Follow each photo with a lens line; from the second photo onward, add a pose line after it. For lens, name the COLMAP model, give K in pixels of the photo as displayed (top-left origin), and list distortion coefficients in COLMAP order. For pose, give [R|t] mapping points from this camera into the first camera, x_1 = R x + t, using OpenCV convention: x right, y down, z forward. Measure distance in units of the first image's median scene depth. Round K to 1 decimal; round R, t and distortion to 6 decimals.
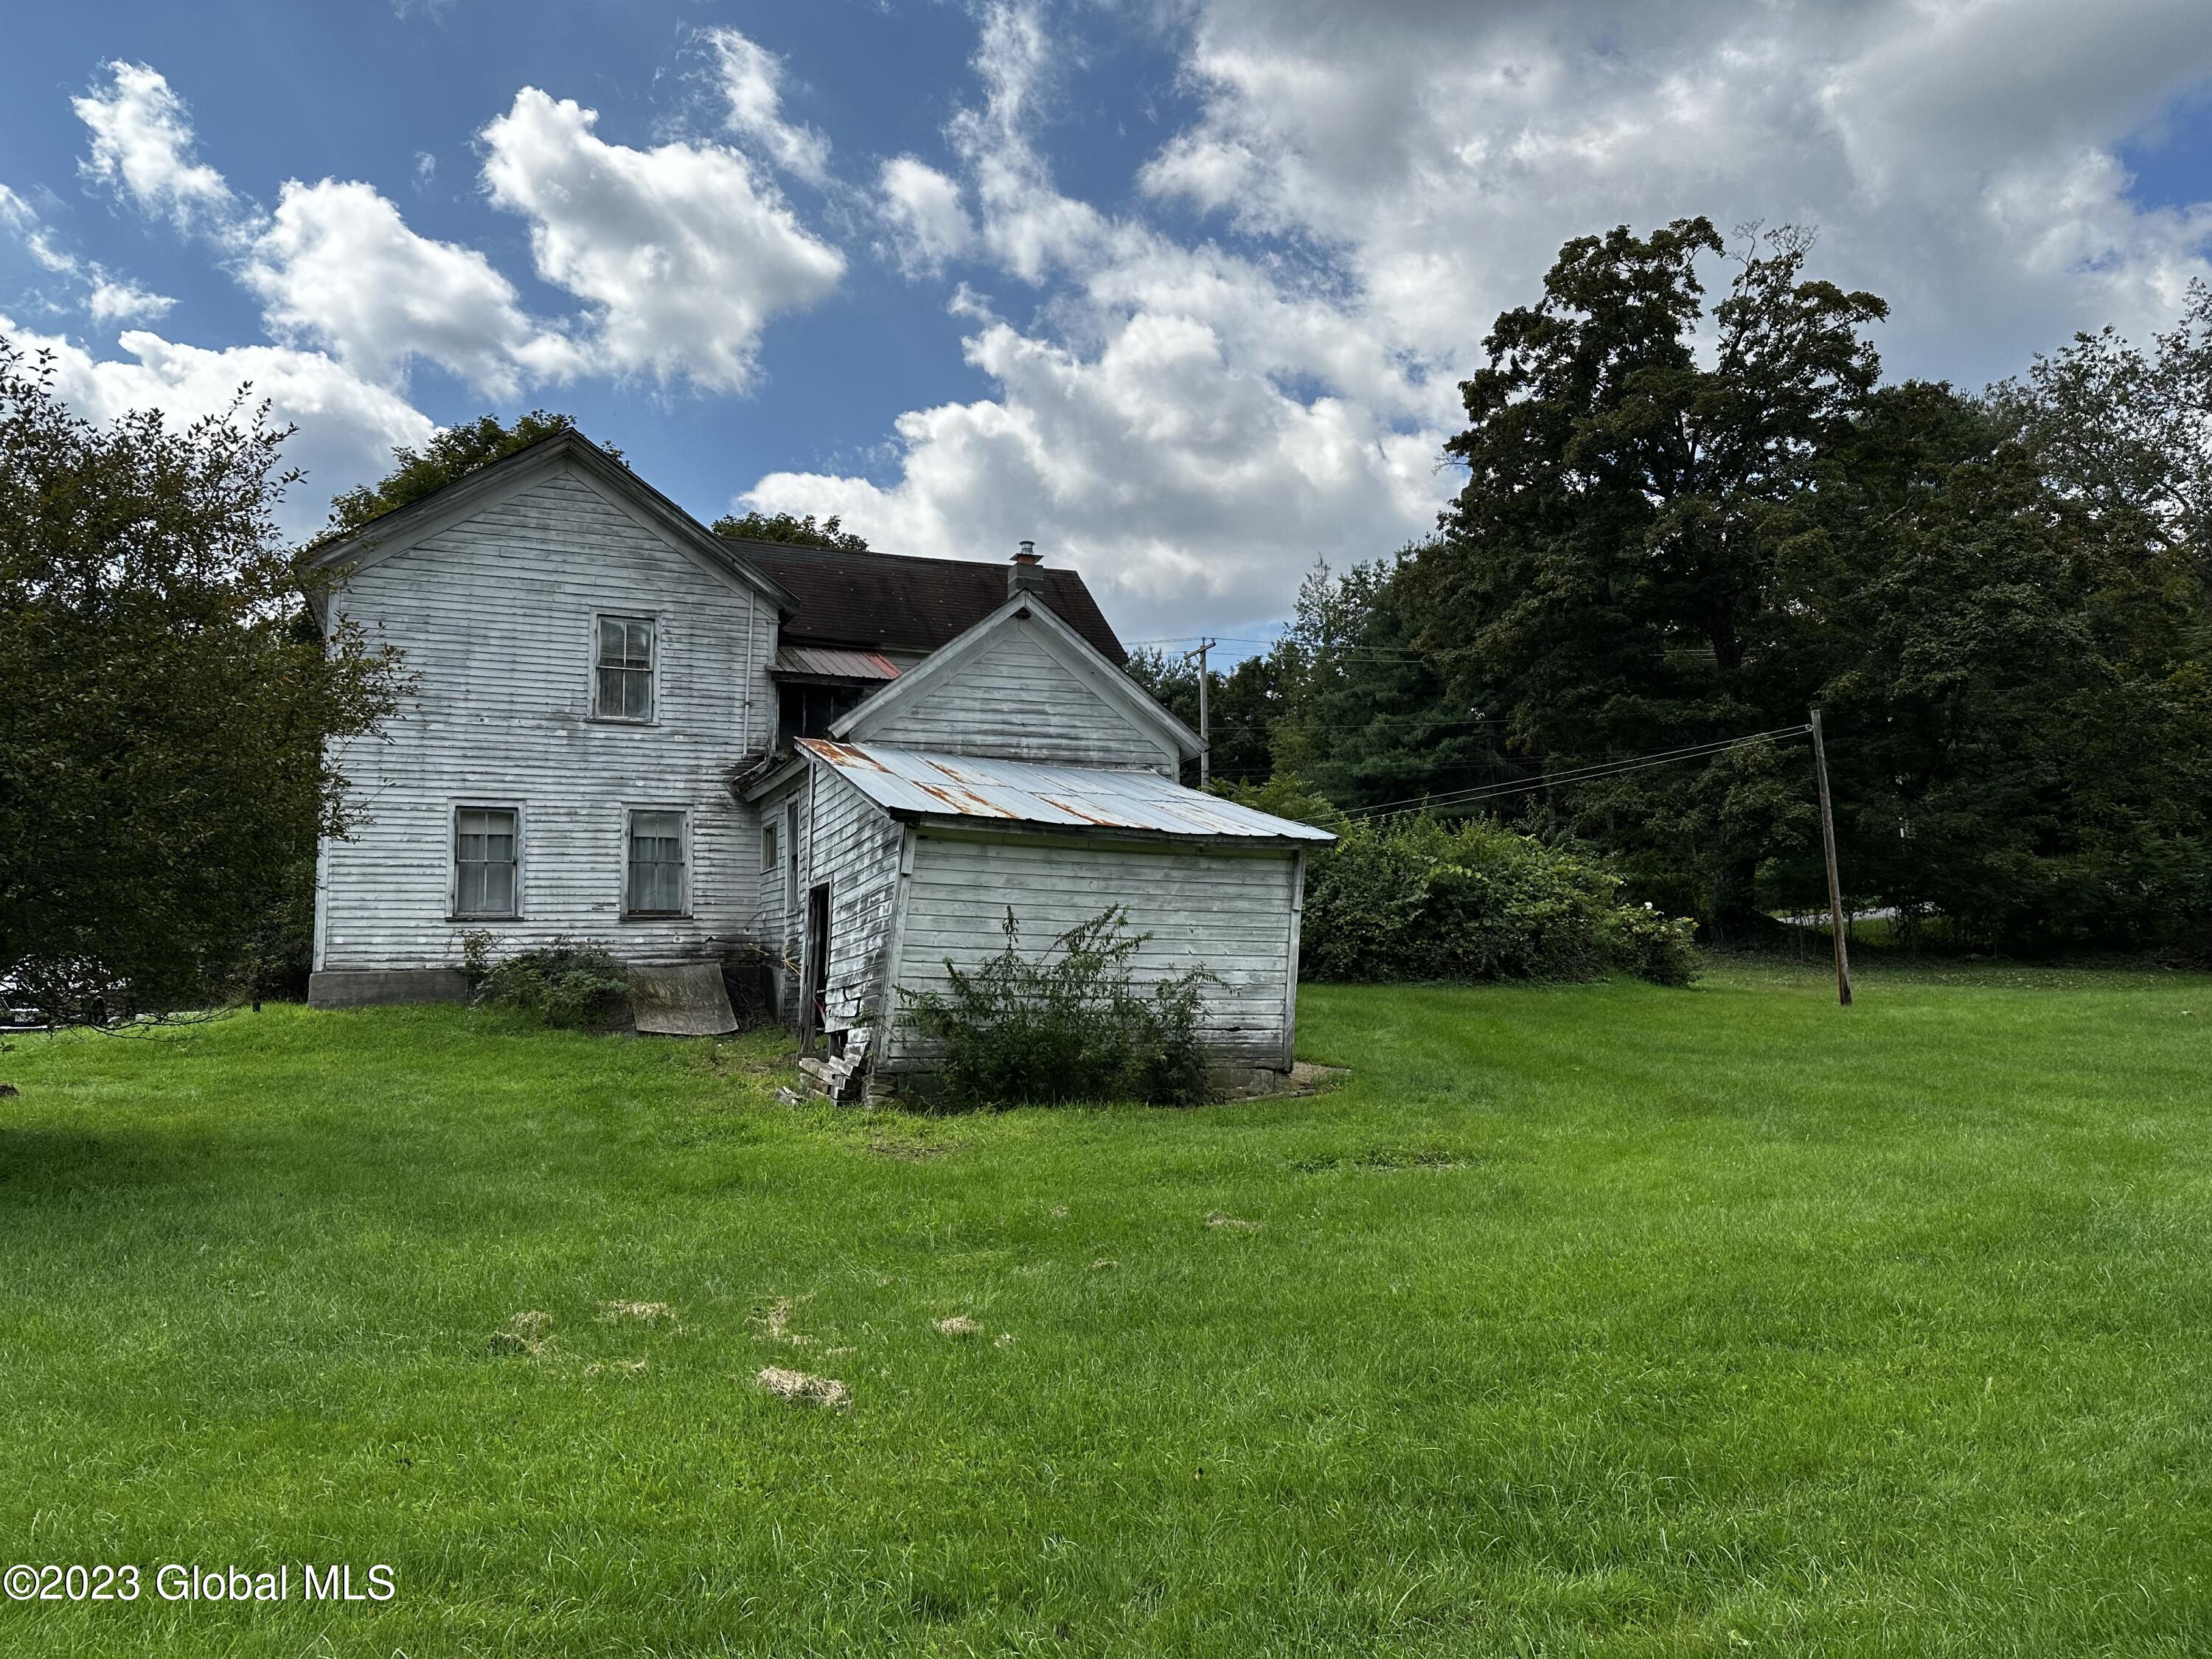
lens RADIAL K [[1541.9, 0, 1126.5], [0, 1541.9, 787.7], [0, 0, 1]] dist [0.074380, -0.078987]
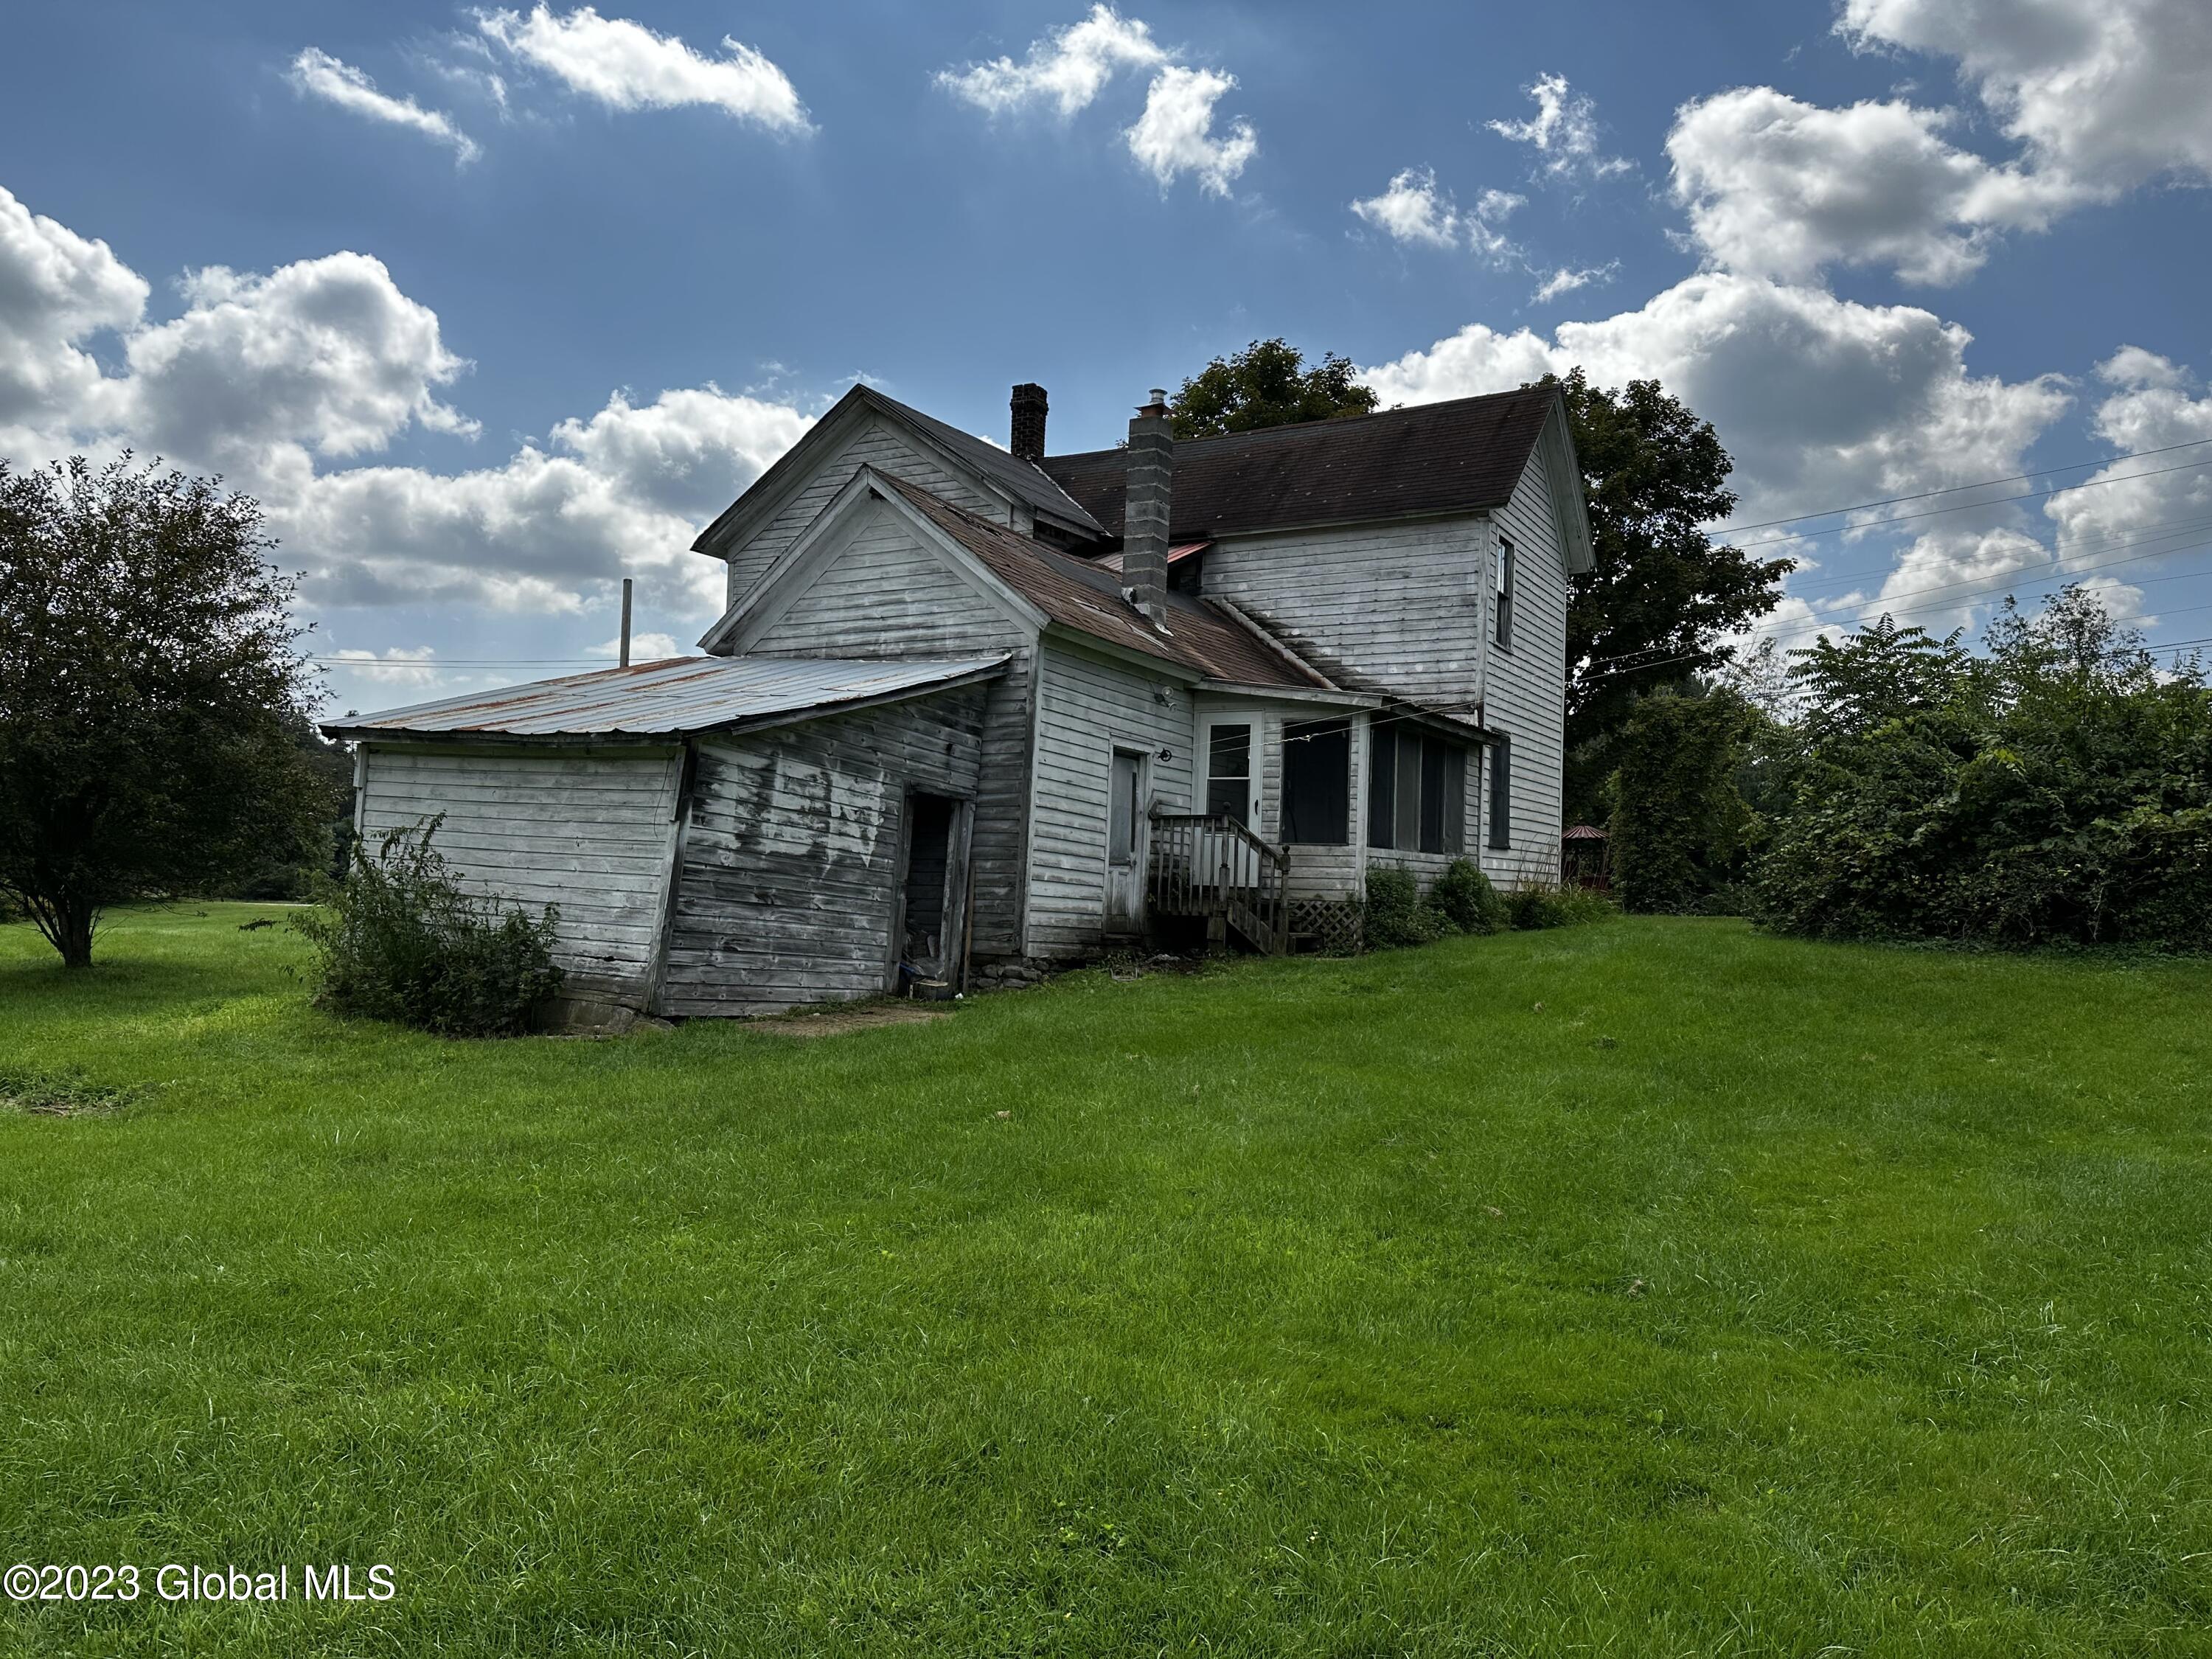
lens RADIAL K [[1541.9, 0, 1110.1], [0, 1541.9, 812.0], [0, 0, 1]] dist [0.074380, -0.078987]
pose [[0.617707, -0.012060, -0.786316, 0.733507], [0.061796, 0.997535, 0.033245, 0.050750], [0.783977, -0.069127, 0.616929, 0.552092]]
